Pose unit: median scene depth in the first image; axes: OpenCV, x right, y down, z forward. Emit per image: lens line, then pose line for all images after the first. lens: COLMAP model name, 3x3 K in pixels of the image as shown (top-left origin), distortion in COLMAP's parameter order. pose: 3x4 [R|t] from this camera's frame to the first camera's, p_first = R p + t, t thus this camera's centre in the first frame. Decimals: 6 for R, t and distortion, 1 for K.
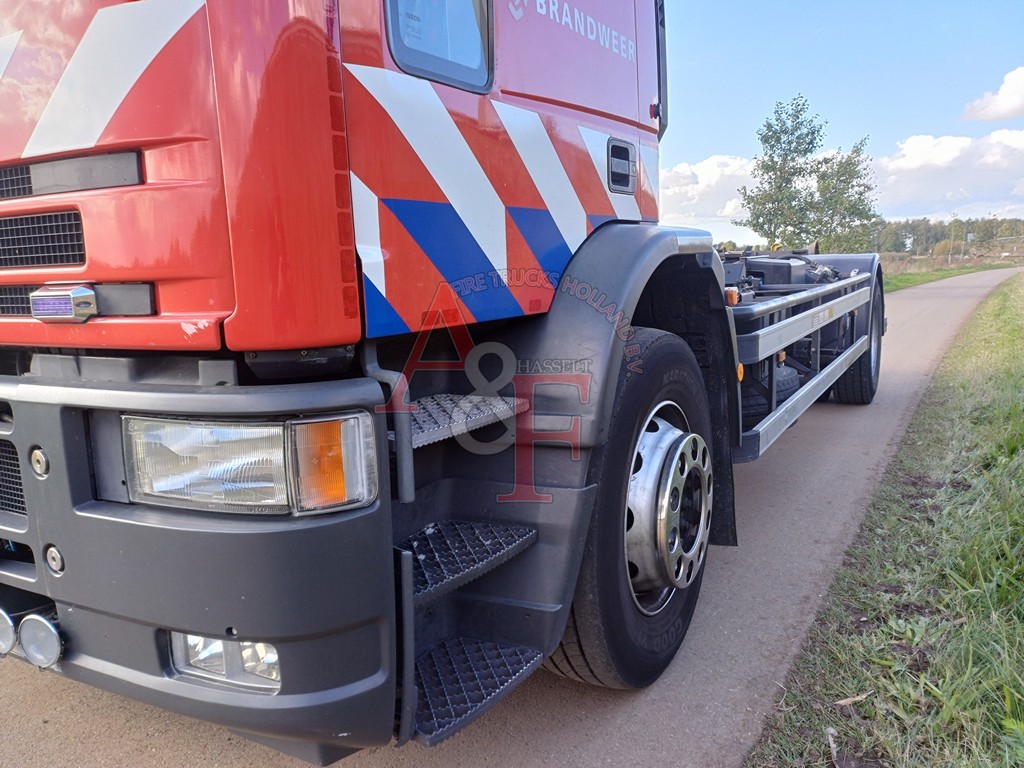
lens RADIAL K [[768.4, 0, 511.9], [0, 768.4, 384.6], [0, 0, 1]] dist [0.089308, -0.097330]
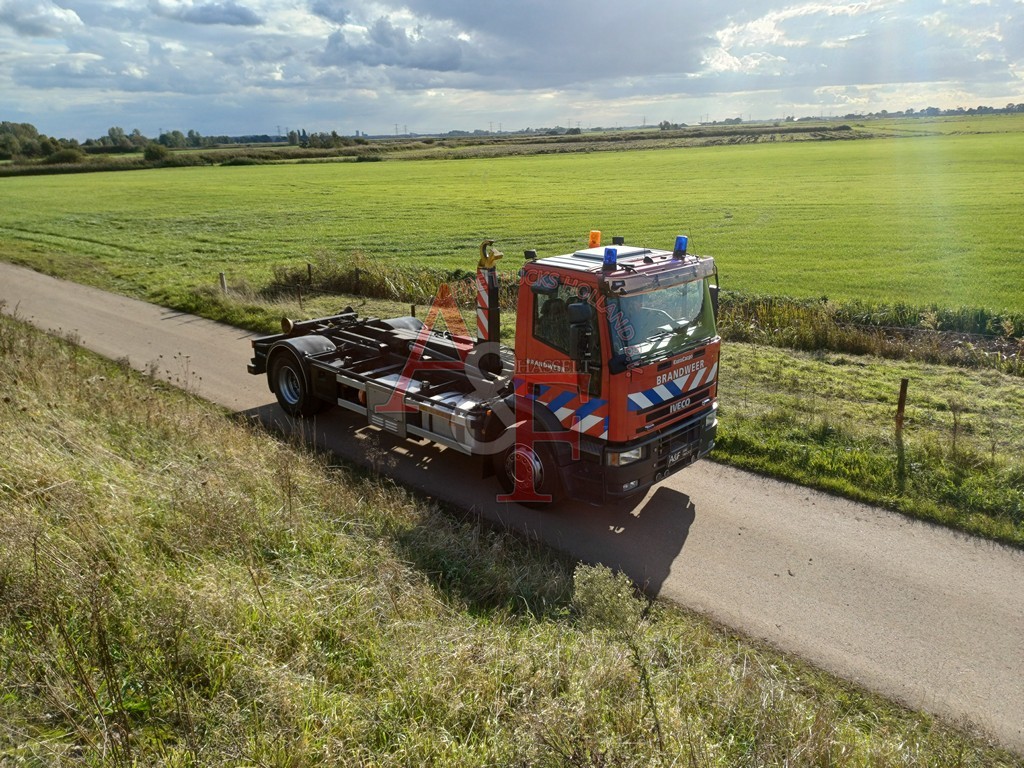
lens RADIAL K [[768.4, 0, 503.5], [0, 768.4, 374.2], [0, 0, 1]] dist [0.089308, -0.097330]
pose [[0.227238, -0.239870, 0.943835, -5.784152], [0.155329, 0.965710, 0.208032, -1.601814], [-0.961372, 0.099333, 0.256705, 0.726030]]
